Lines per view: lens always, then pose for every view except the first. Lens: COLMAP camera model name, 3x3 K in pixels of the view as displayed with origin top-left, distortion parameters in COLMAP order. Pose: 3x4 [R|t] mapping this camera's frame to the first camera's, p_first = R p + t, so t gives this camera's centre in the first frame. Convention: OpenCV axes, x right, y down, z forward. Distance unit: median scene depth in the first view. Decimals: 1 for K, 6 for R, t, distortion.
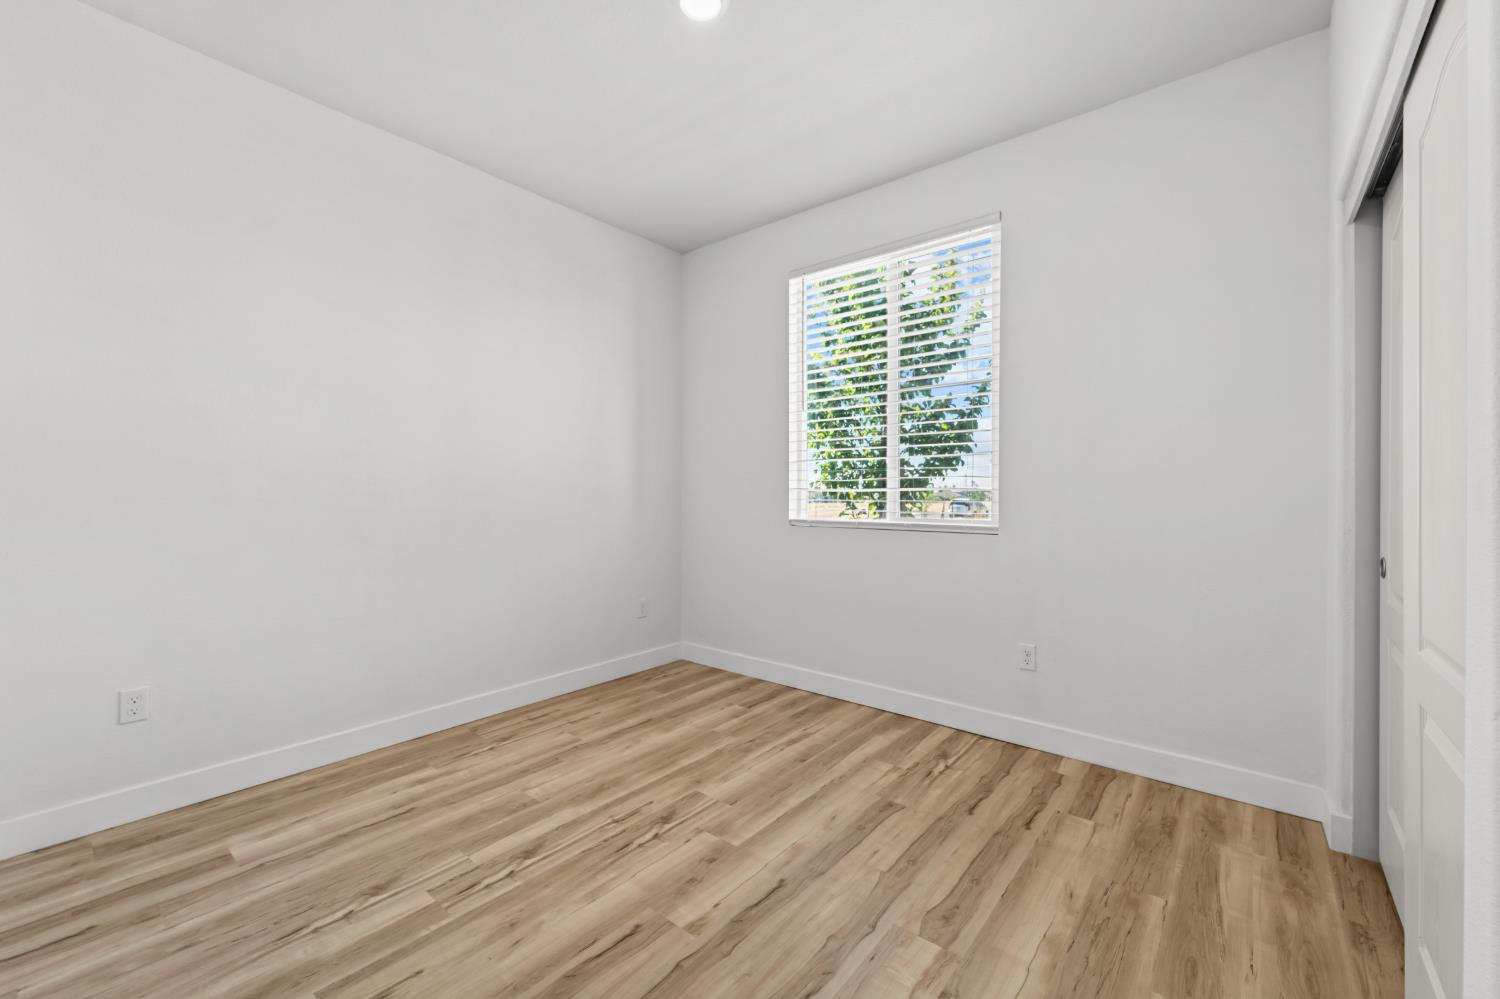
lens RADIAL K [[599.9, 0, 750.7], [0, 599.9, 494.1], [0, 0, 1]] dist [0.002075, -0.001433]
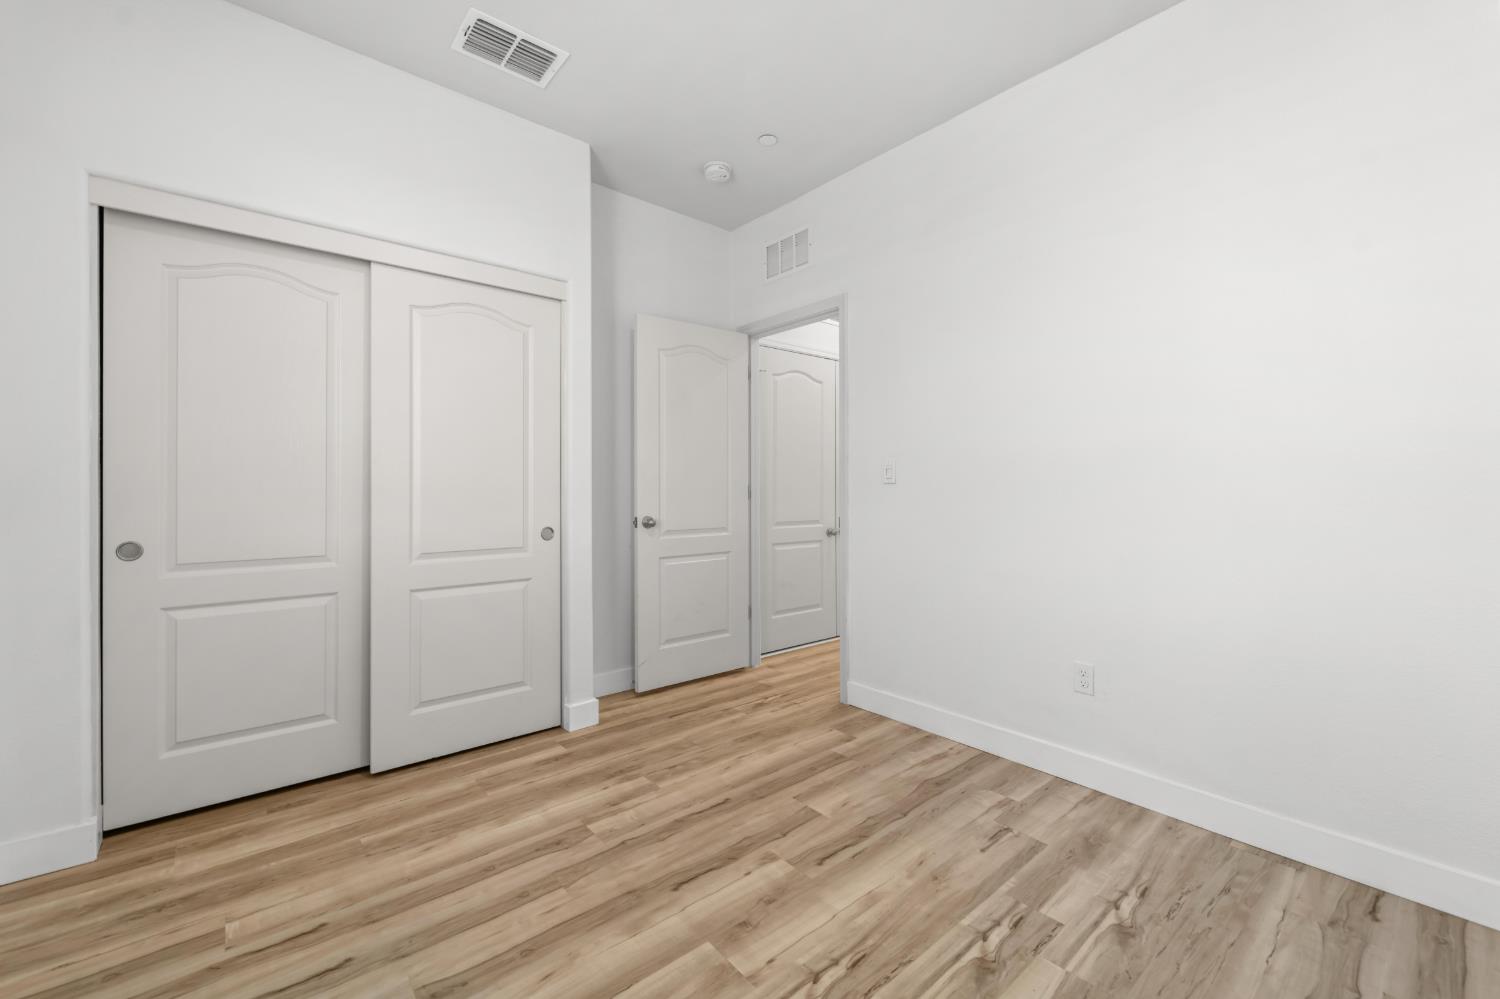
lens RADIAL K [[599.9, 0, 743.8], [0, 599.9, 494.8], [0, 0, 1]] dist [0.002075, -0.001433]
pose [[-0.982130, -0.000940, 0.188199, -0.248463], [0.001440, 0.999921, 0.012509, 0.008661], [-0.188196, 0.012557, -0.982051, 2.036545]]
